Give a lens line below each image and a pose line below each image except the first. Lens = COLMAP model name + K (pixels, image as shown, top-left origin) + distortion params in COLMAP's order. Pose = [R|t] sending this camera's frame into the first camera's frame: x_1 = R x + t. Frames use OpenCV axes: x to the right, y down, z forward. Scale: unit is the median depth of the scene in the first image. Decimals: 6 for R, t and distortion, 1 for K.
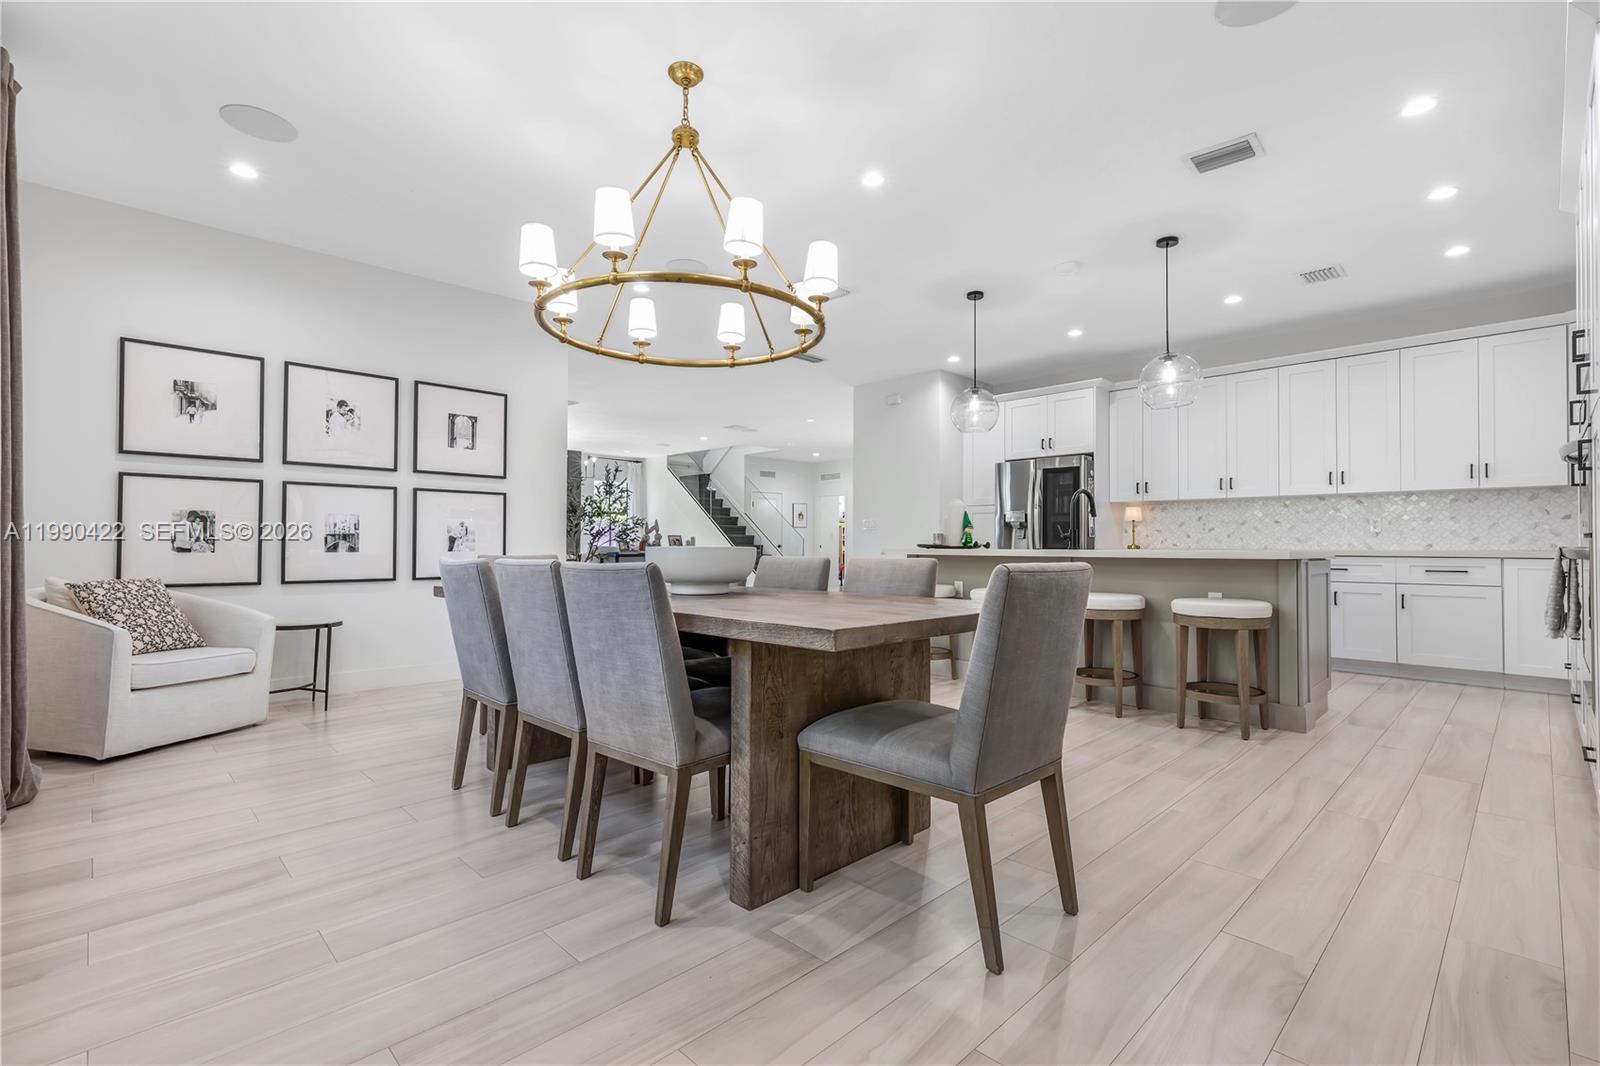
lens RADIAL K [[720.4, 0, 800.0], [0, 720.4, 533.0], [0, 0, 1]] dist [0.010985, -0.000157]
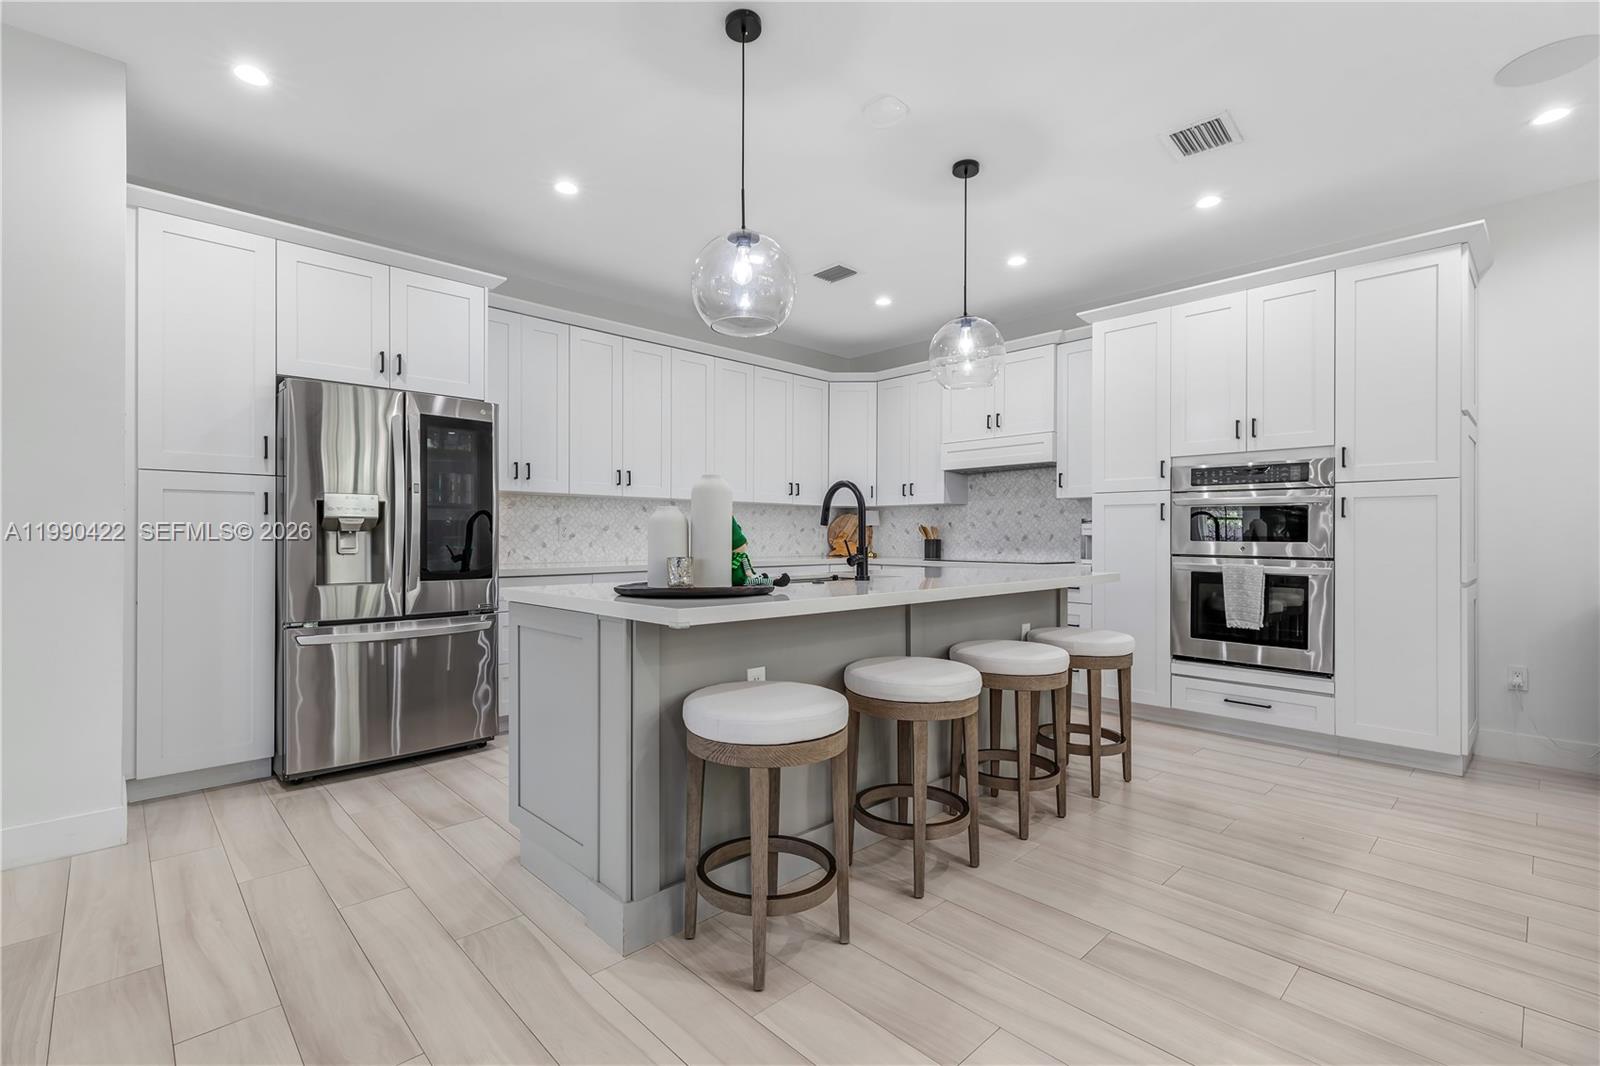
lens RADIAL K [[720.4, 0, 800.0], [0, 720.4, 533.0], [0, 0, 1]] dist [0.010985, -0.000157]
pose [[0.019935, 0.003288, 0.999796, -0.170249], [-0.017153, 0.999849, -0.002947, -0.010069], [-0.999654, -0.017091, 0.019988, 0.775978]]
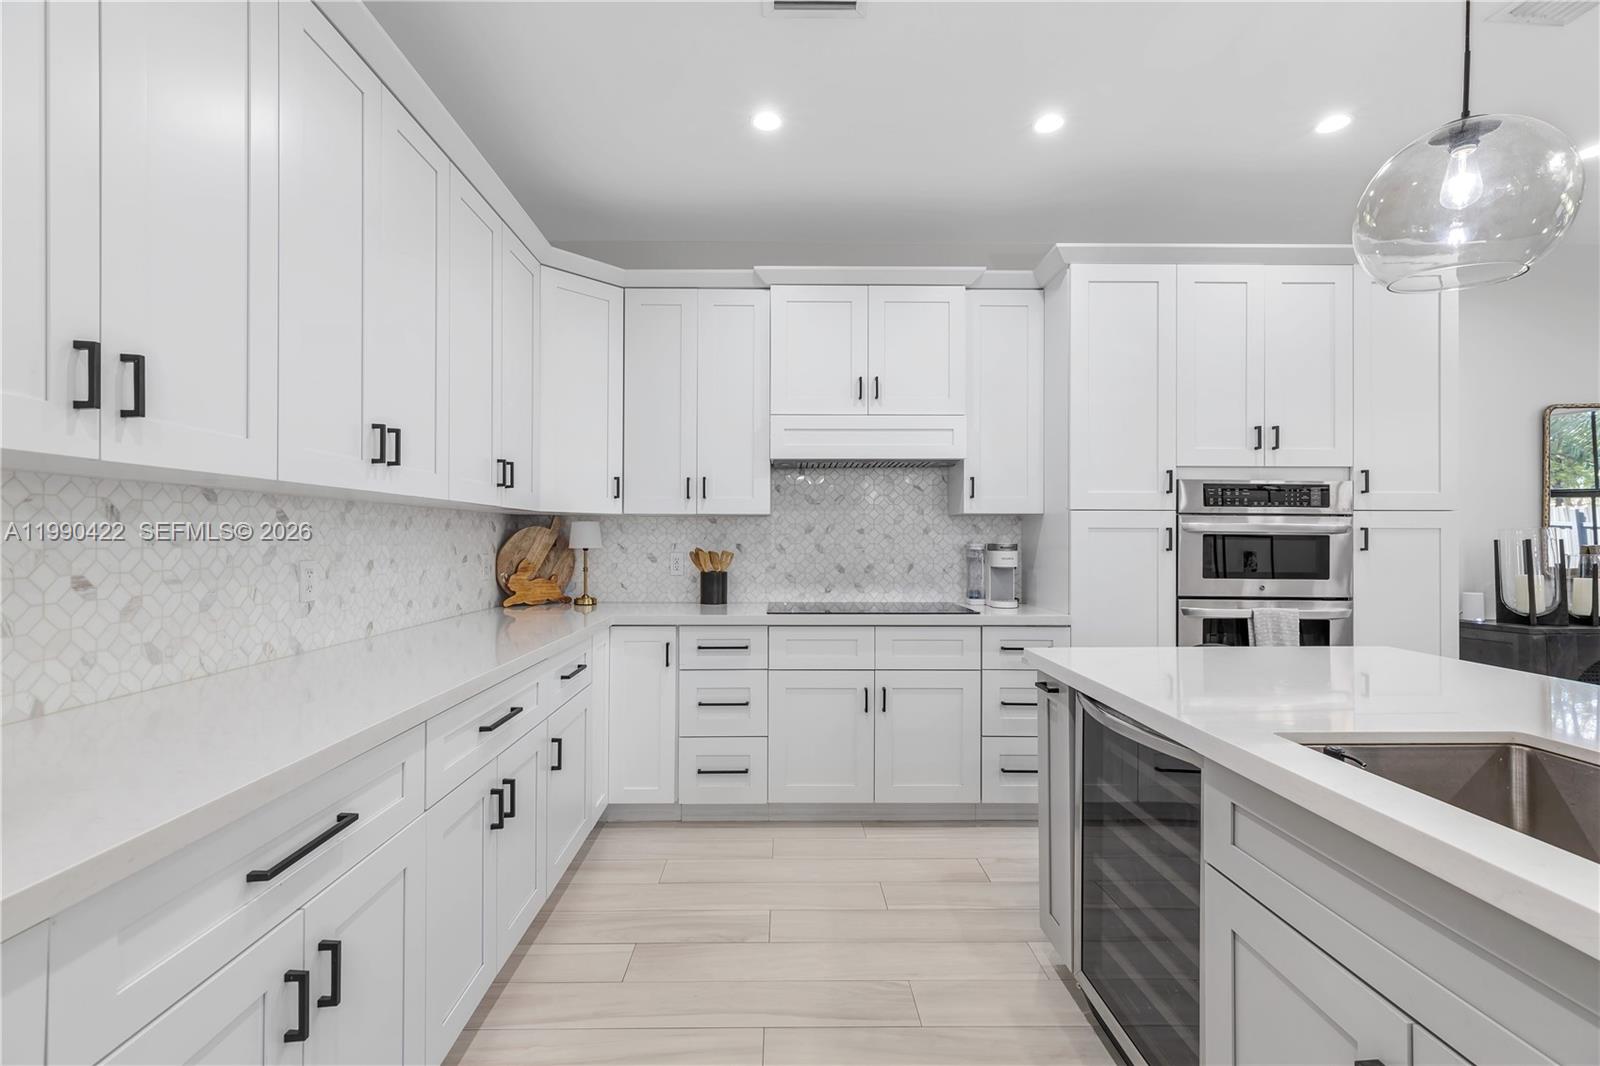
lens RADIAL K [[720.4, 0, 800.0], [0, 720.4, 533.0], [0, 0, 1]] dist [0.010985, -0.000157]
pose [[-0.717834, 0.002545, 0.696210, 0.334889], [-0.013421, 0.999757, -0.017492, -0.029349], [-0.696085, -0.021900, -0.717625, 0.984693]]
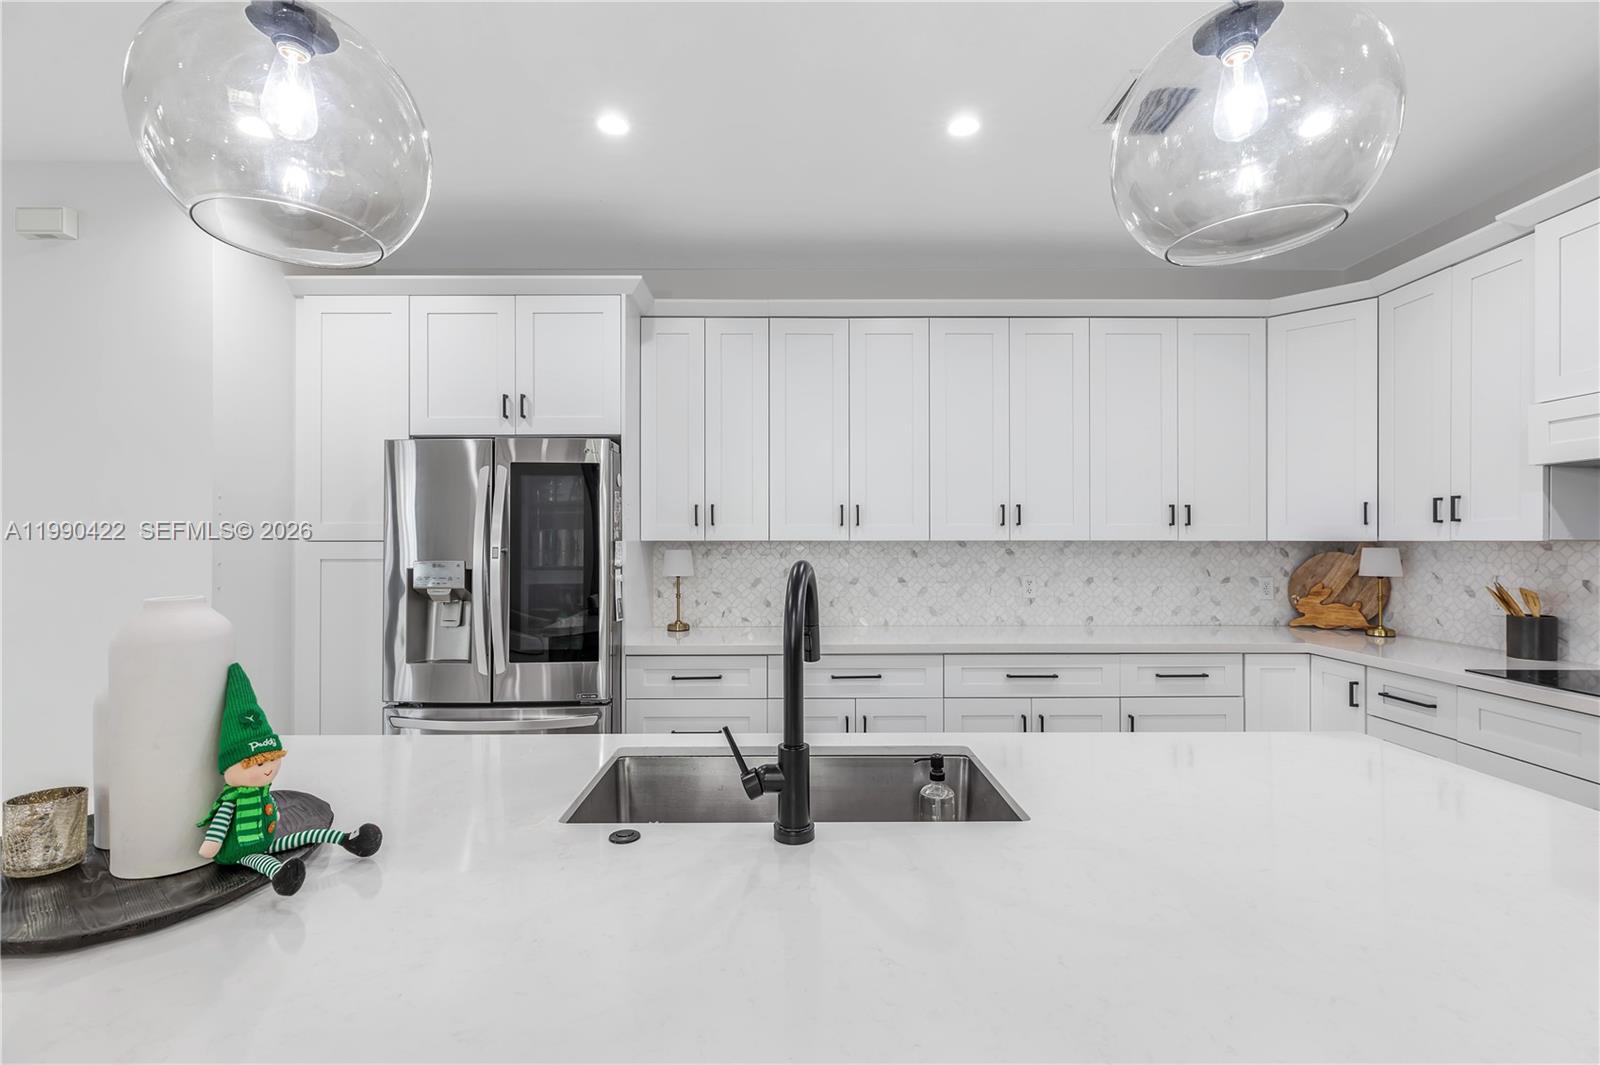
lens RADIAL K [[726.9, 0, 790.6], [0, 726.9, 540.7], [0, 0, 1]] dist [0.009181, -0.000247]
pose [[0.705573, -0.002483, 0.708633, 0.161080], [-0.008919, 0.999884, 0.012384, -0.053791], [-0.708581, -0.015058, 0.705469, 0.625160]]
